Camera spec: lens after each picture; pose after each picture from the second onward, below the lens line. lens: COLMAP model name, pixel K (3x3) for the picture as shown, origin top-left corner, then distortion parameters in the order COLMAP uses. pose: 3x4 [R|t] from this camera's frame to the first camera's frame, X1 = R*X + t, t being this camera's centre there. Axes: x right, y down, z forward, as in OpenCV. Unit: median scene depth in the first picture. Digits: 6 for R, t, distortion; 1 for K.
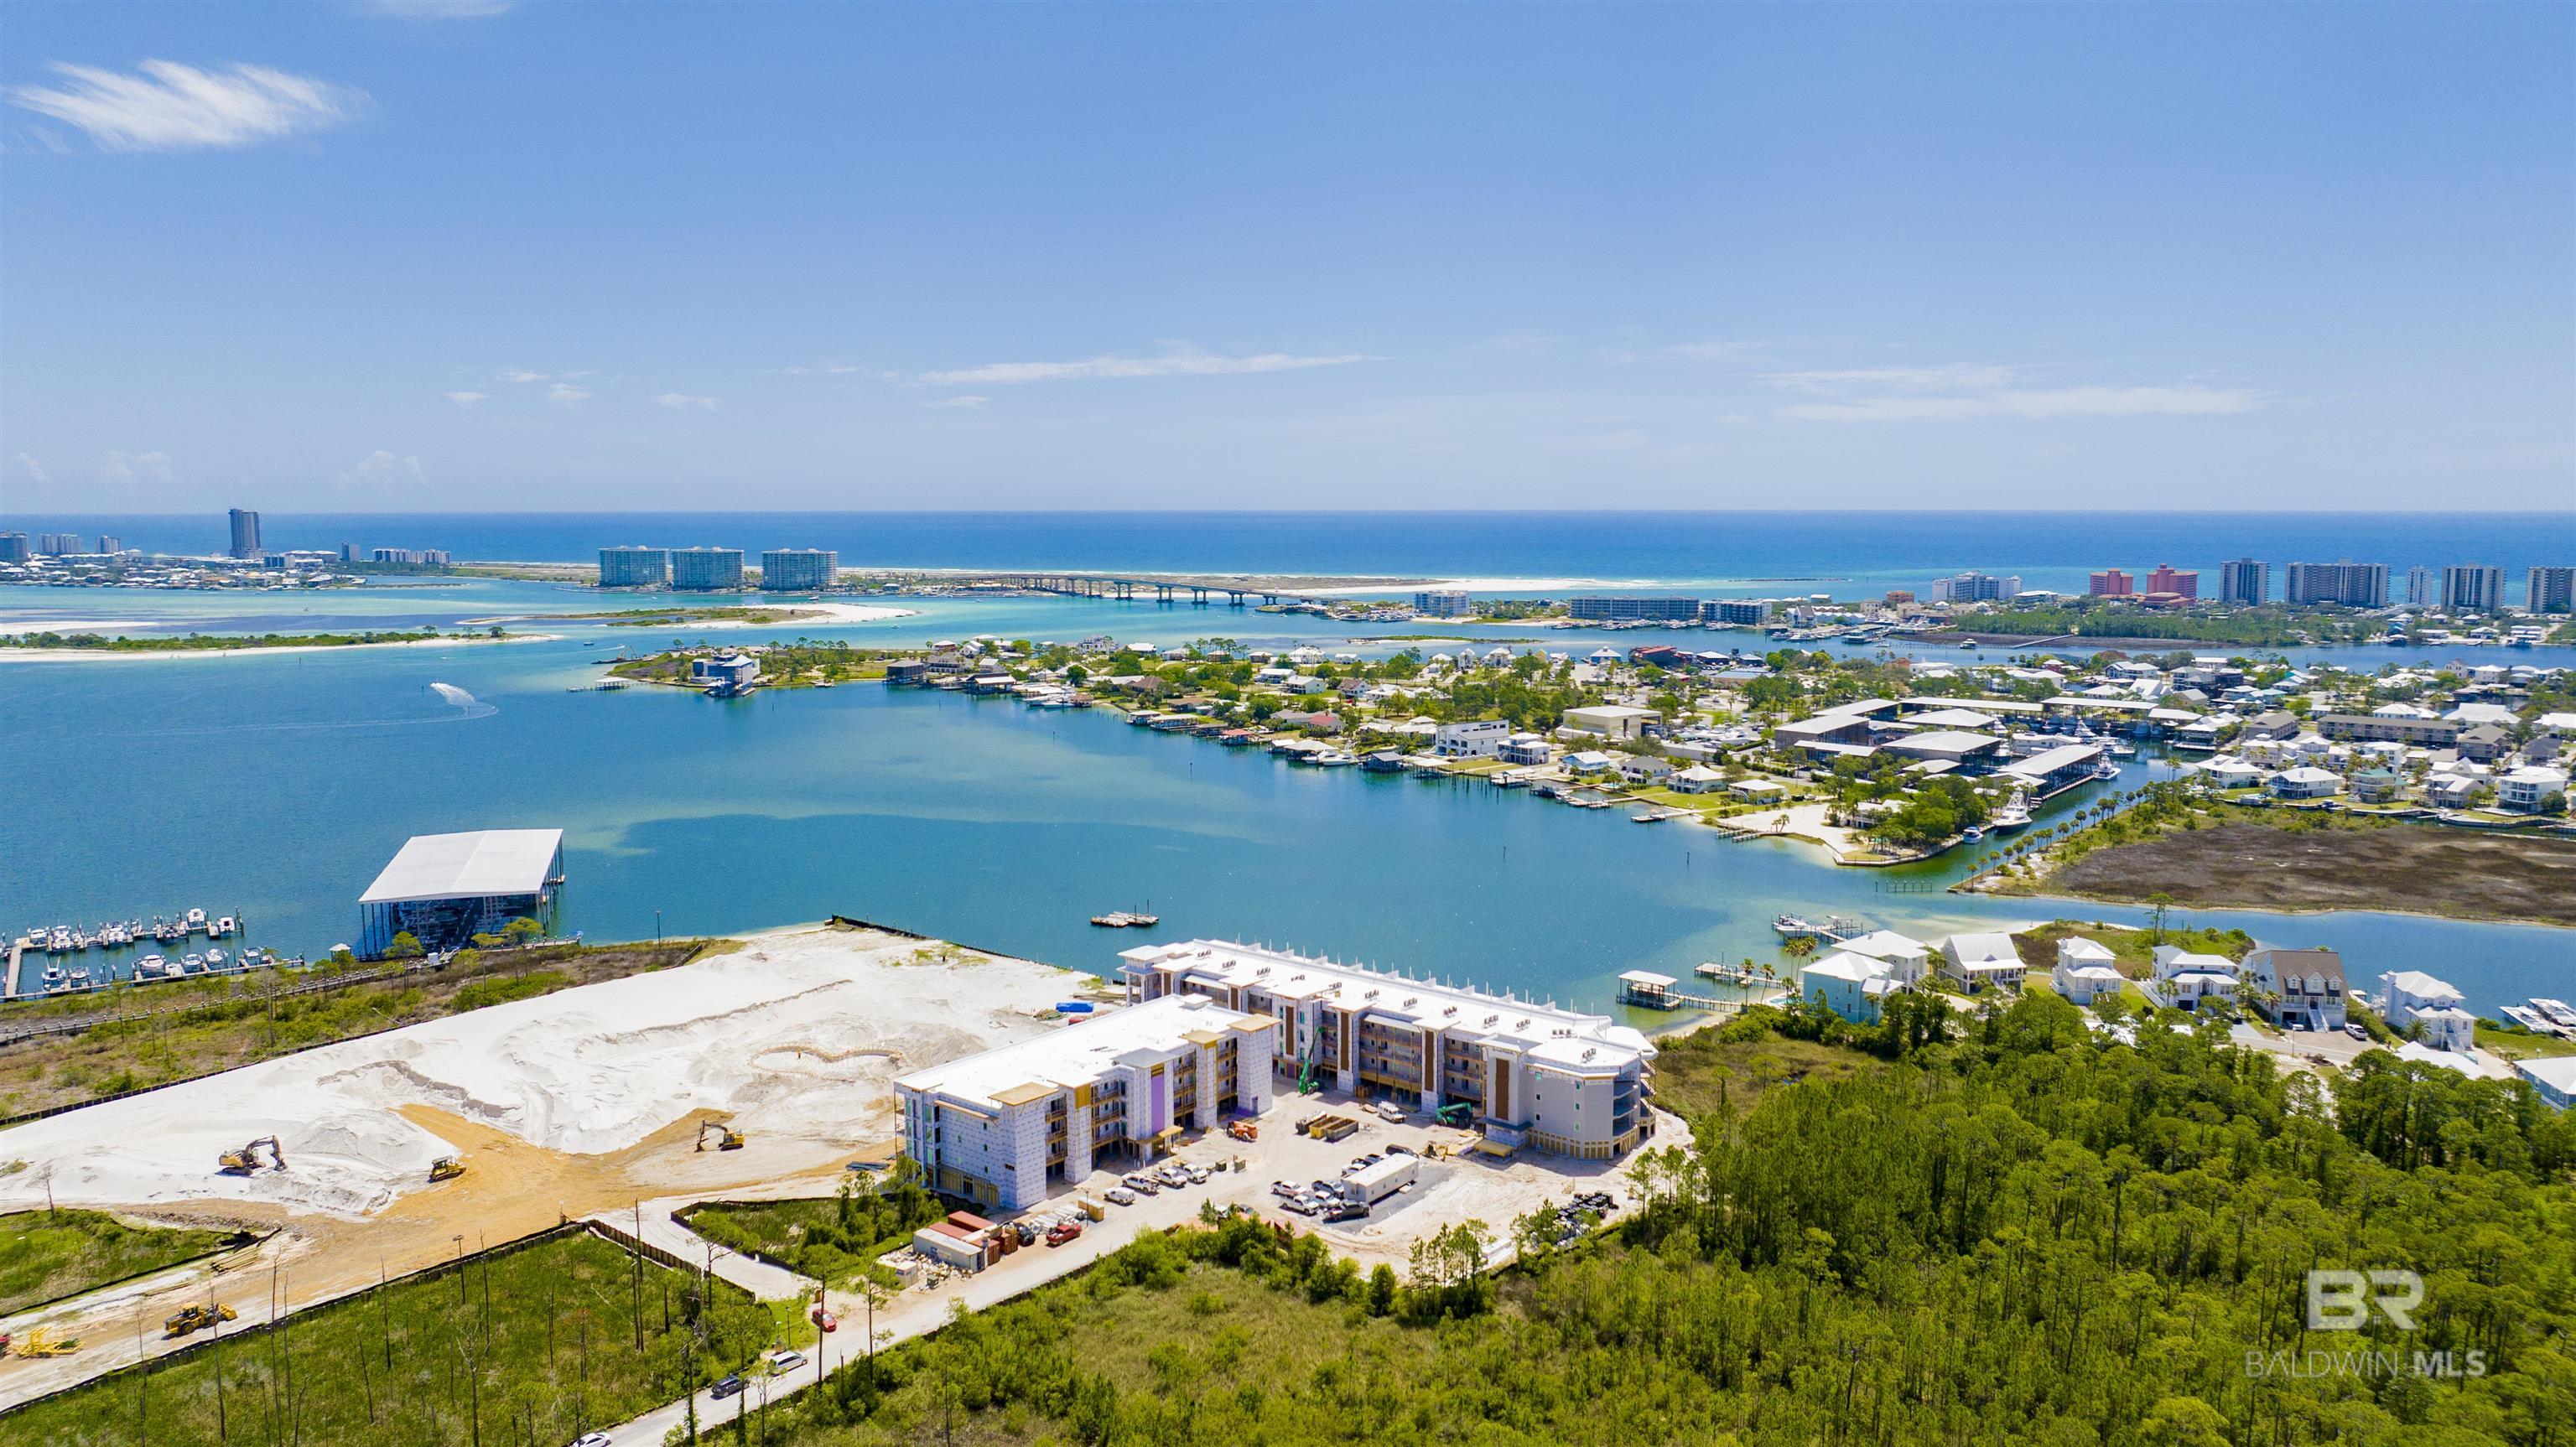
lens RADIAL K [[1810.1, 0, 1290.0], [0, 1810.1, 709.8], [0, 0, 1]] dist [-0.014451, -0.003156]
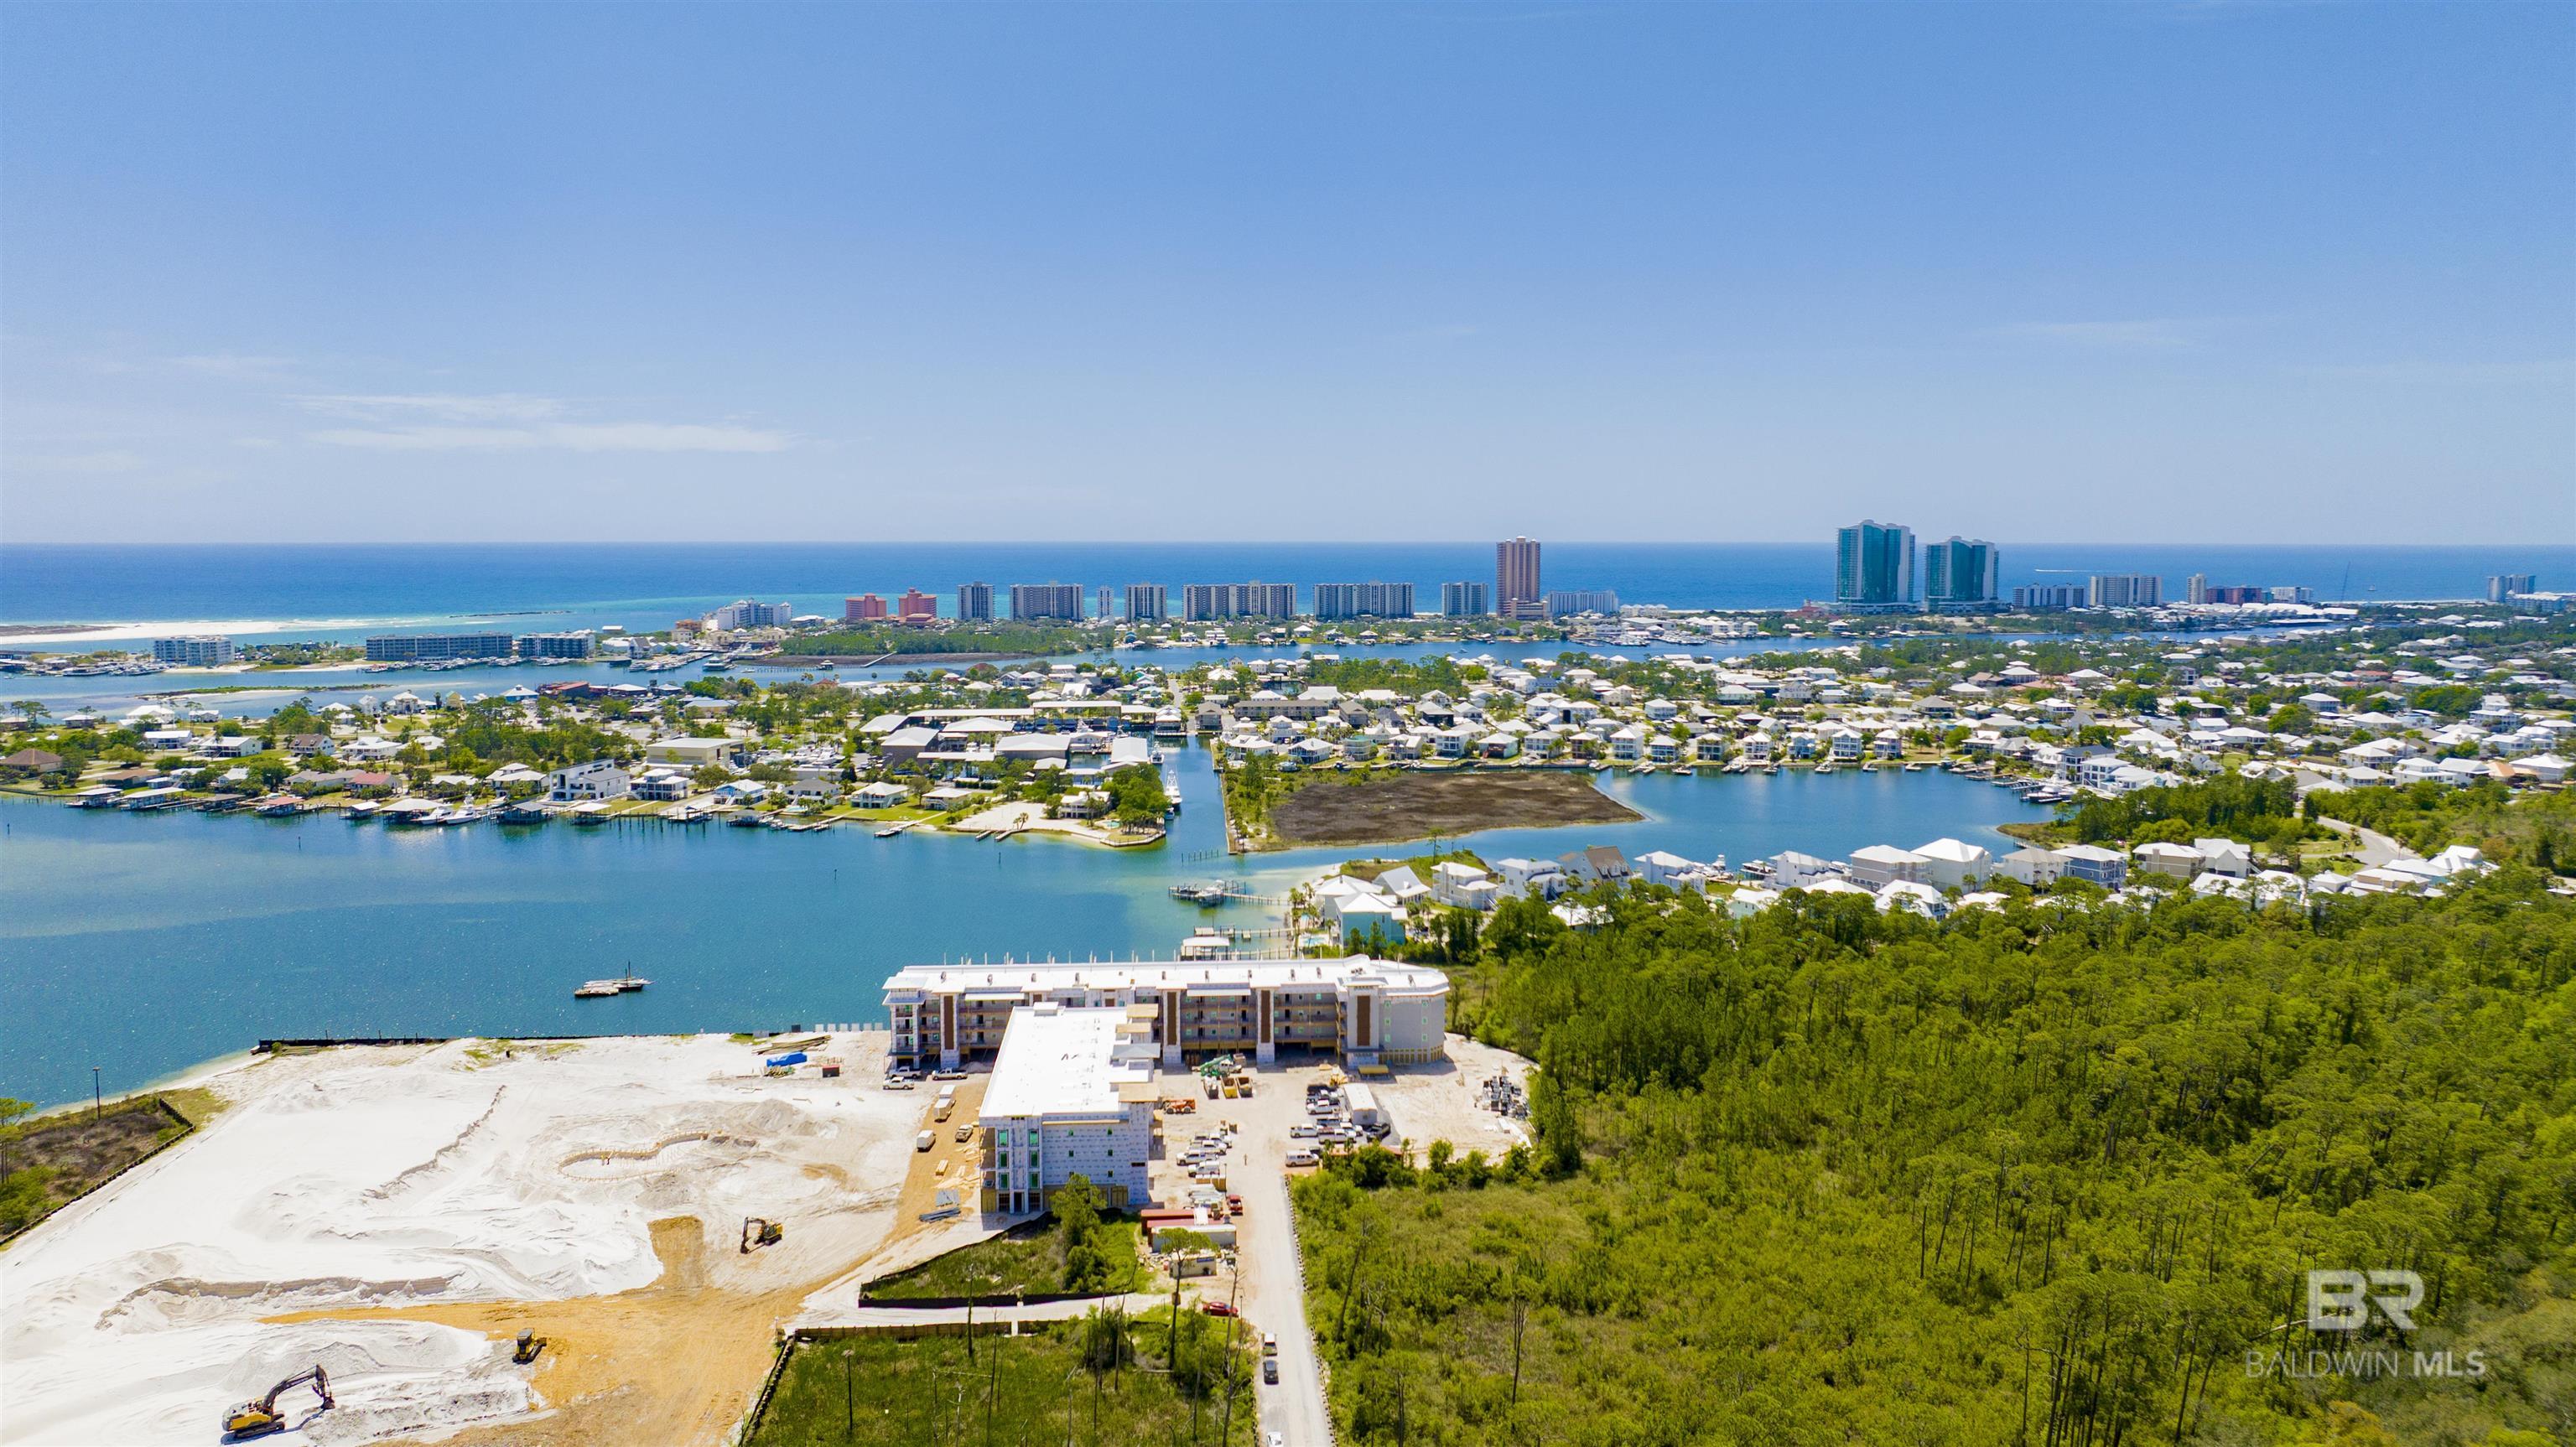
lens RADIAL K [[1810.1, 0, 1290.0], [0, 1810.1, 709.8], [0, 0, 1]] dist [-0.014451, -0.003156]
pose [[0.729003, -0.064211, 0.681492, -0.564972], [0.076332, 0.997007, 0.012286, -0.009512], [-0.680241, 0.043063, 0.731723, 0.123555]]
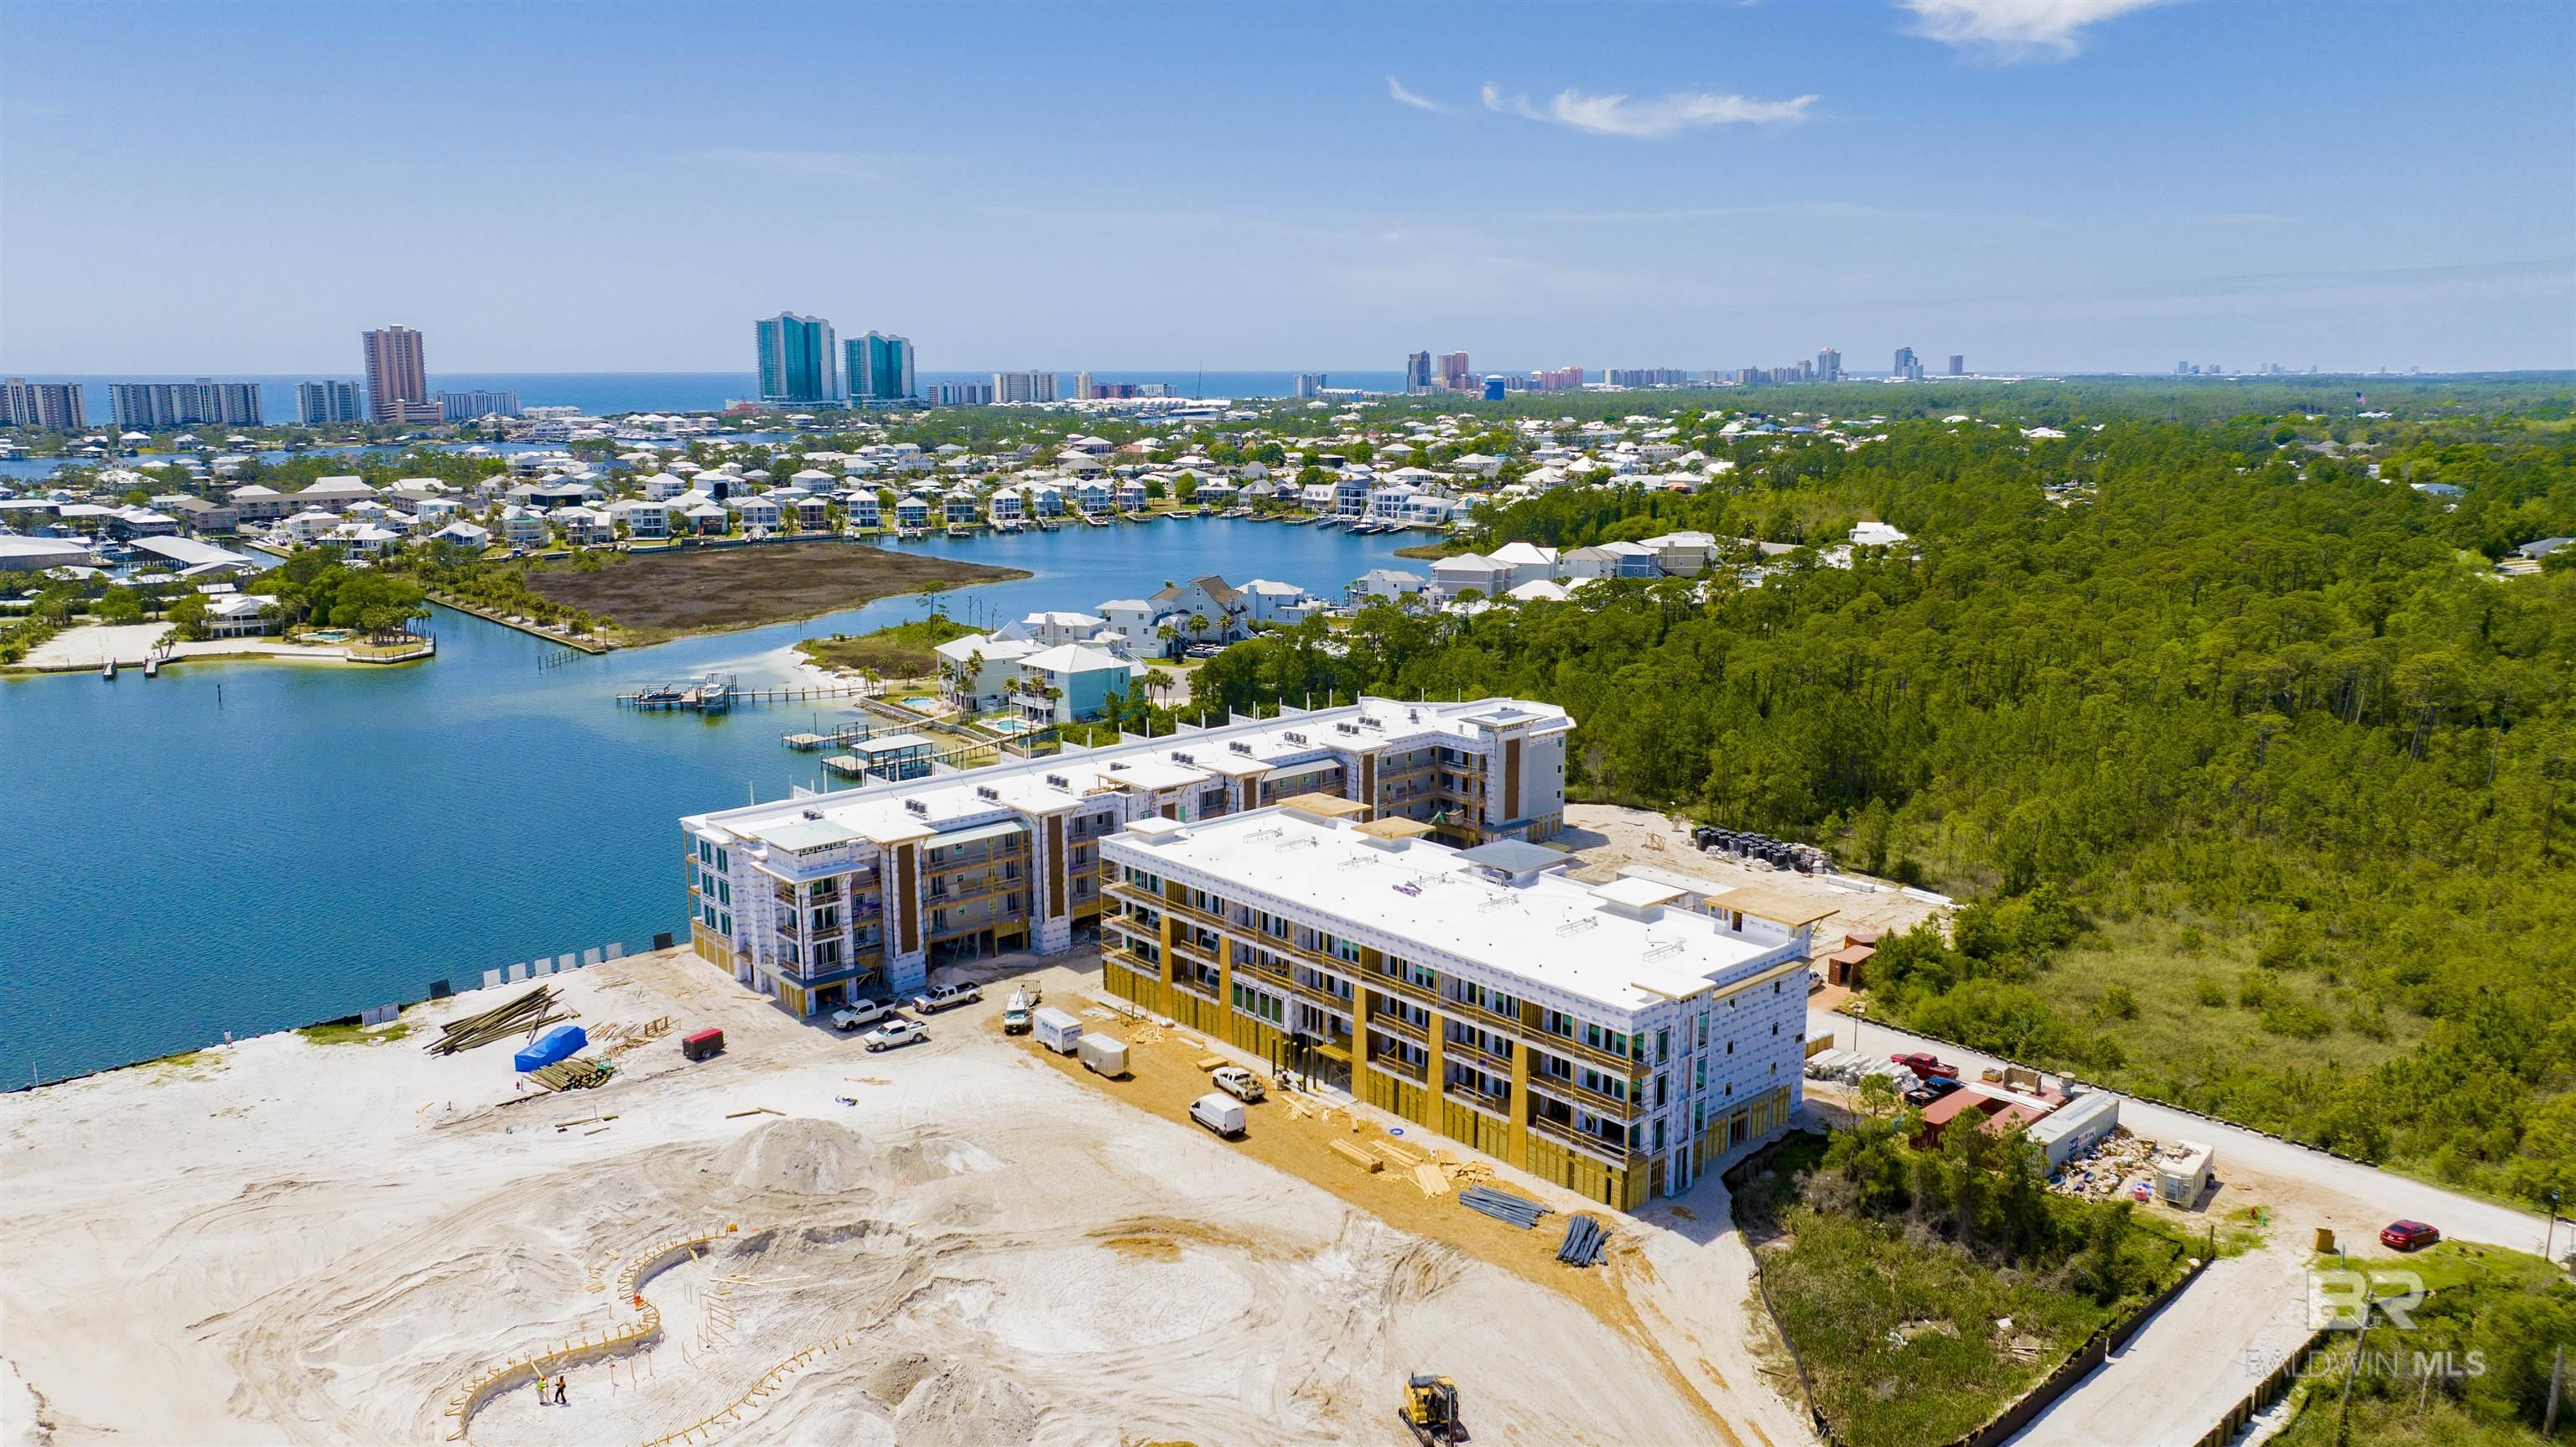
lens RADIAL K [[1817.7, 0, 1301.8], [0, 1817.7, 712.9], [0, 0, 1]] dist [-0.022018, -0.000132]
pose [[0.152604, -0.183936, 0.971020, -0.495705], [0.112073, 0.979411, 0.167912, 0.036005], [-0.981912, 0.083201, 0.170077, 0.755197]]
